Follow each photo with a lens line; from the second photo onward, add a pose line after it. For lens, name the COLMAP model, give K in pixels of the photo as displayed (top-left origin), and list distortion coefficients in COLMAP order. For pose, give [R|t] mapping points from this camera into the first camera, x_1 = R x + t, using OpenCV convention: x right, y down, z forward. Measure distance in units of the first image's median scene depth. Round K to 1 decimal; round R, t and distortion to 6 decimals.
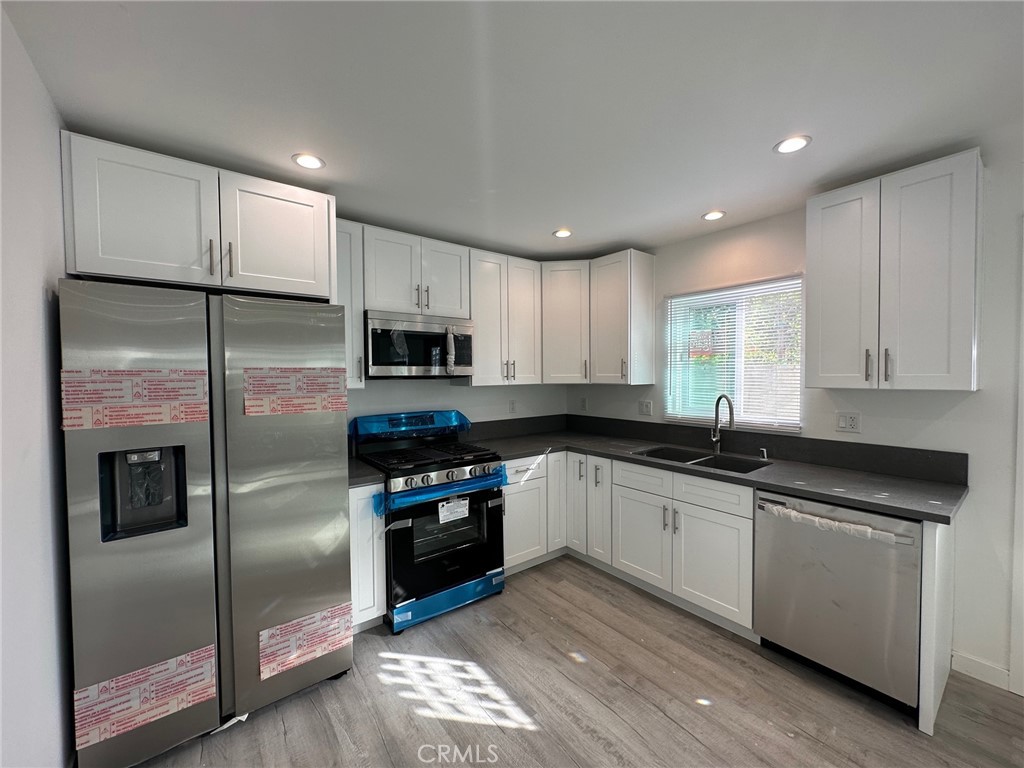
lens RADIAL K [[406.8, 0, 512.1], [0, 406.8, 386.0], [0, 0, 1]] dist [-0.002389, 0.000632]
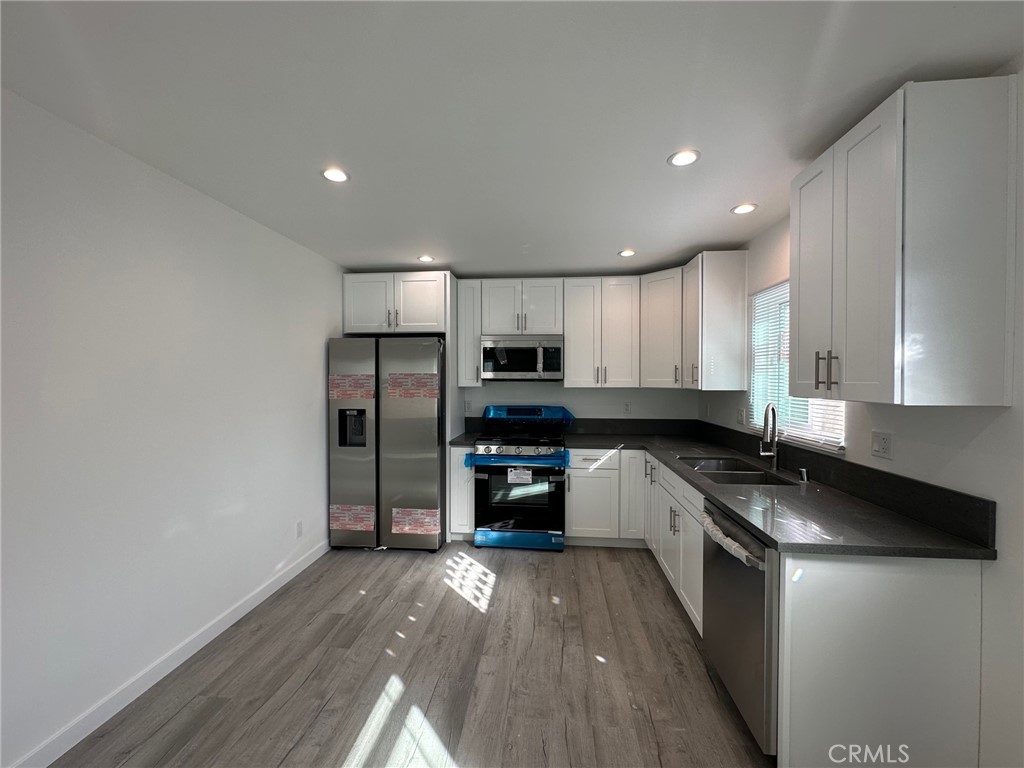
lens RADIAL K [[406.8, 0, 511.2], [0, 406.8, 385.6], [0, 0, 1]] dist [-0.002389, 0.000632]
pose [[0.728861, 0.021763, -0.684315, 0.856351], [-0.027875, 0.999609, 0.002100, -0.004785], [0.684094, 0.017545, 0.729183, -0.037597]]
